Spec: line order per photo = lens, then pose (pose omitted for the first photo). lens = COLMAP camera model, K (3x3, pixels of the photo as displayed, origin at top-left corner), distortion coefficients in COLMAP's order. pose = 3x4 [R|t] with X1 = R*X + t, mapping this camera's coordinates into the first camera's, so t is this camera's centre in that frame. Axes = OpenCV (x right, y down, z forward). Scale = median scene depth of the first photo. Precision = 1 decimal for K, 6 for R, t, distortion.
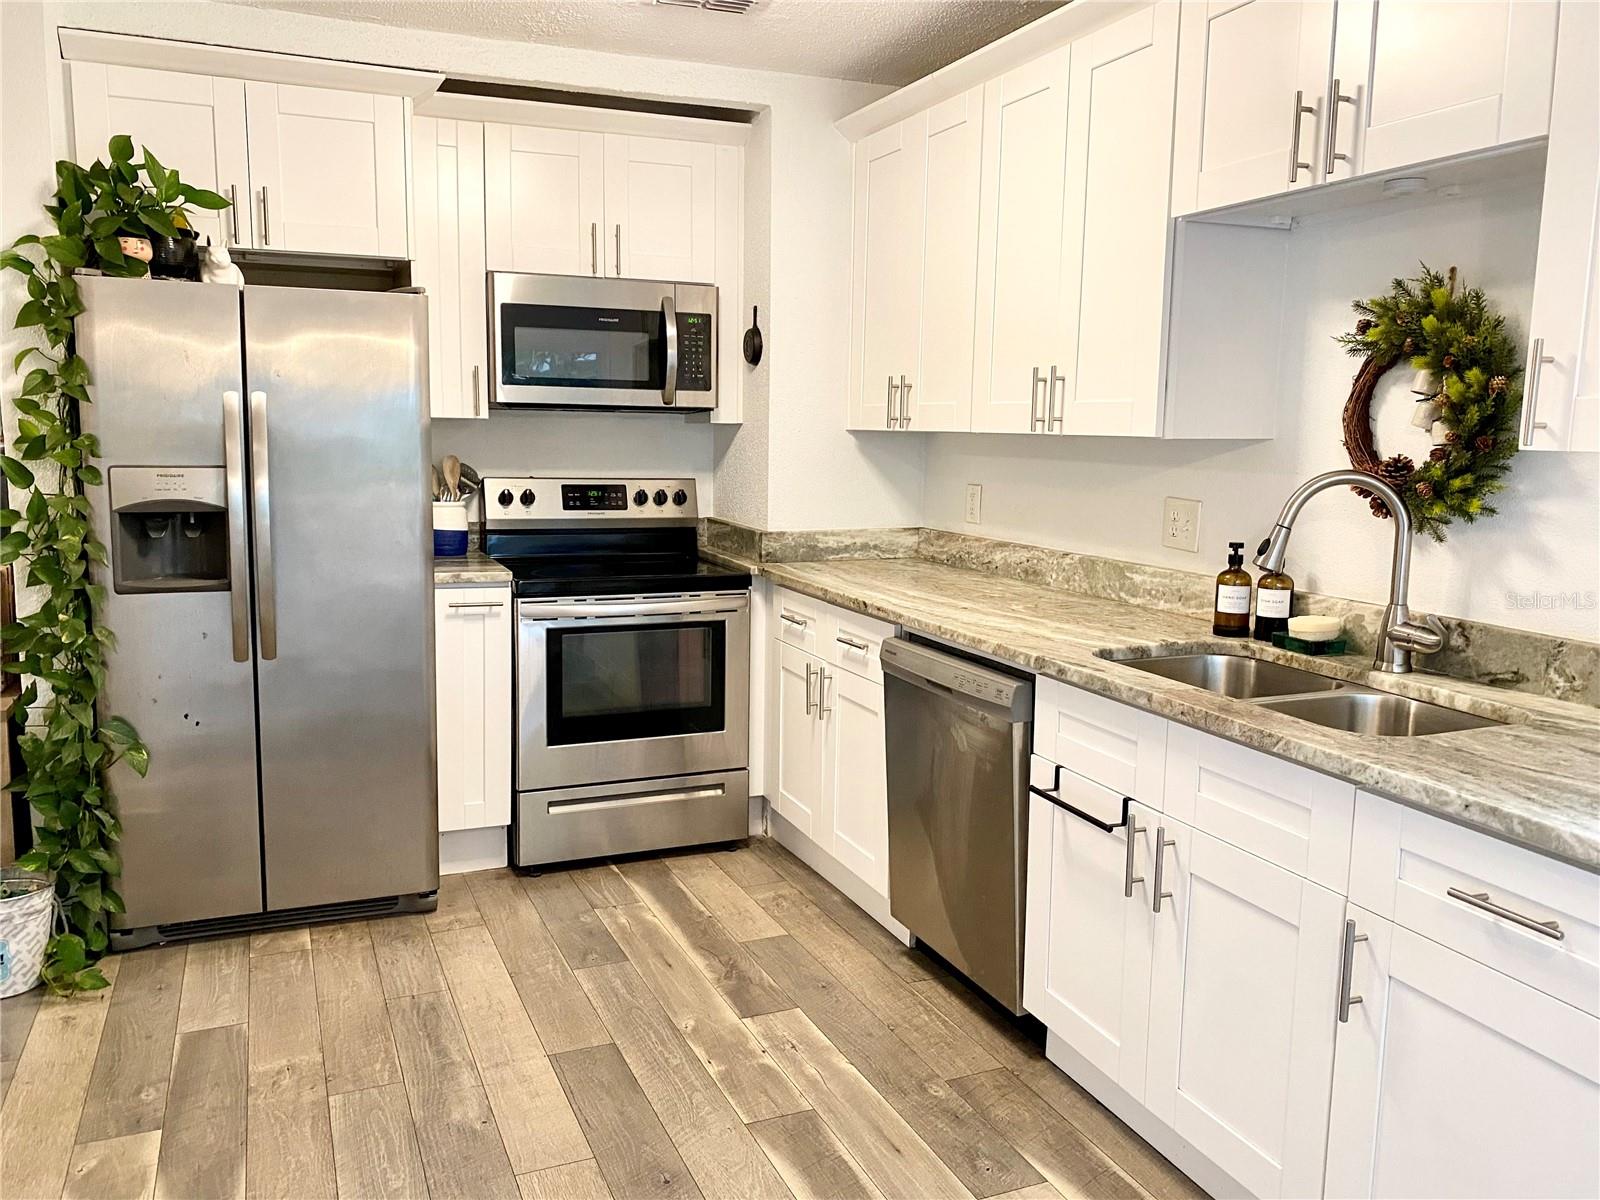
lens RADIAL K [[1246.8, 0, 801.3], [0, 1246.8, 596.1], [0, 0, 1]] dist [0.033660, -0.037413]
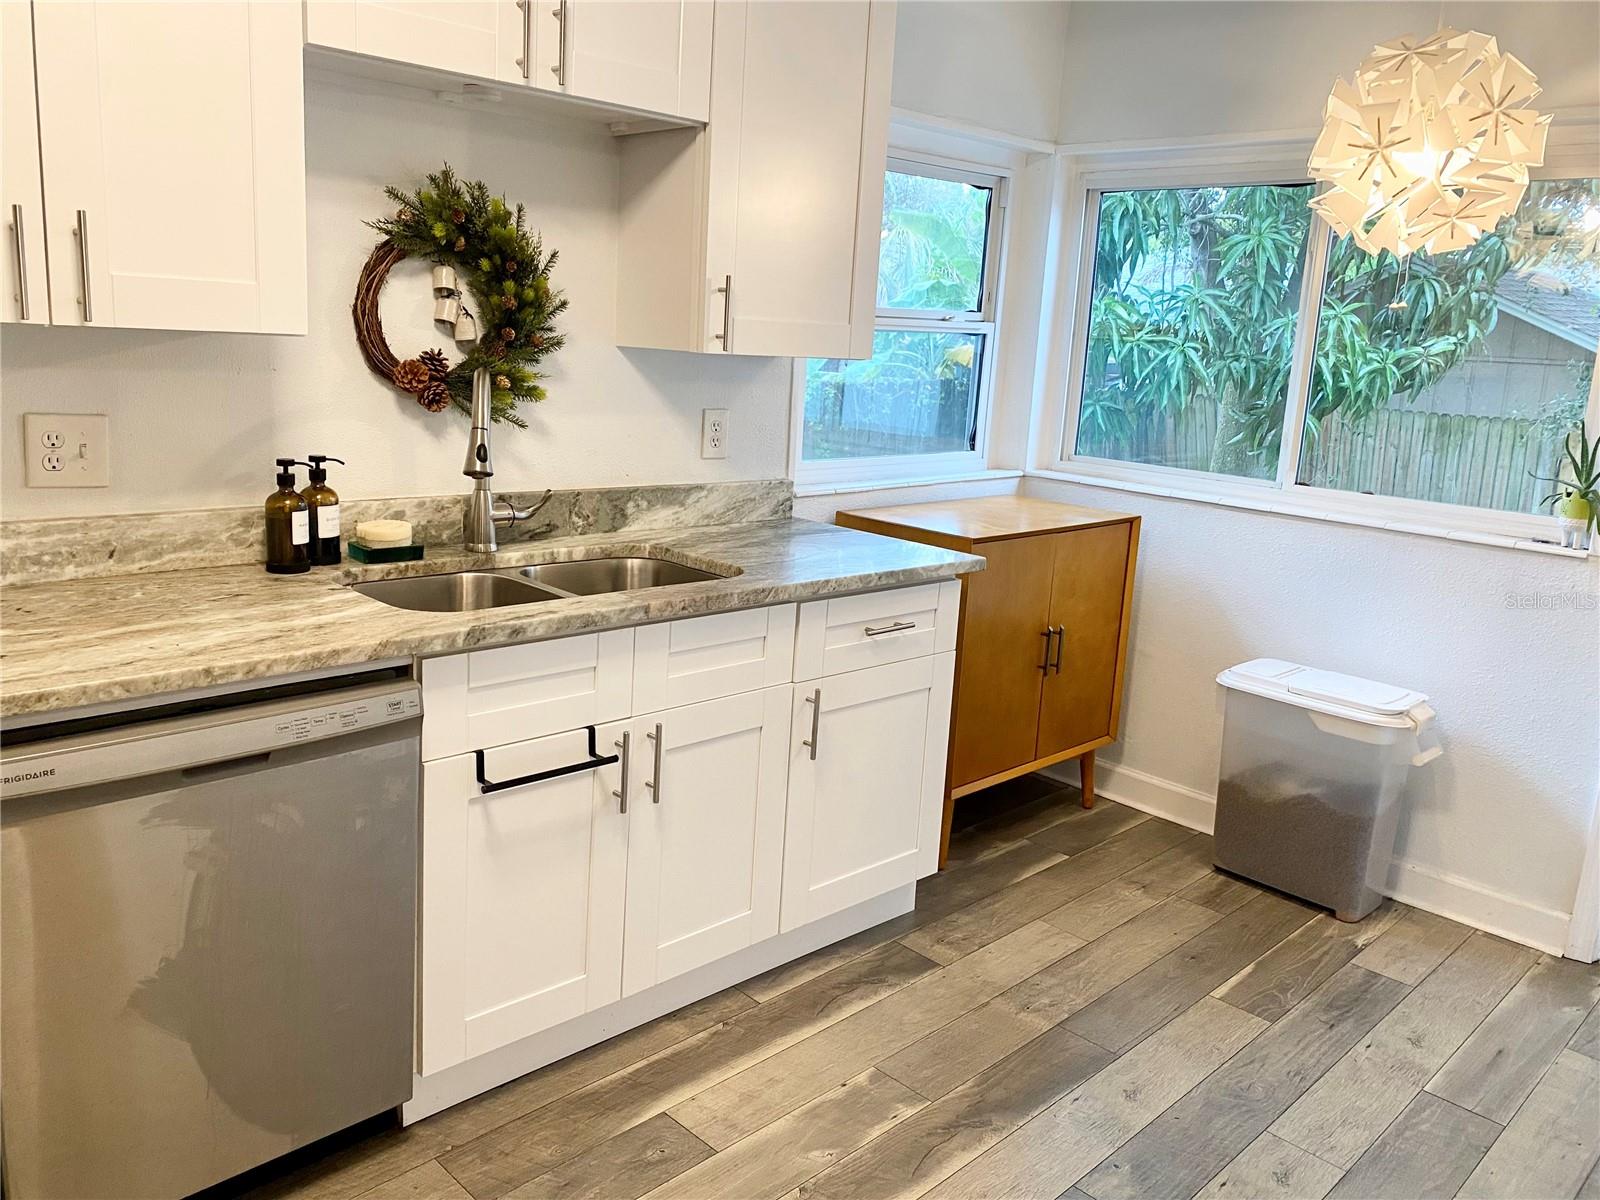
lens RADIAL K [[1246.8, 0, 757.4], [0, 1246.8, 583.7], [0, 0, 1]] dist [0.033660, -0.037413]
pose [[-0.357843, -0.217487, 0.908101, -0.572408], [0.073865, 0.962858, 0.259708, -0.167069], [-0.930856, 0.160012, -0.328488, 1.069383]]
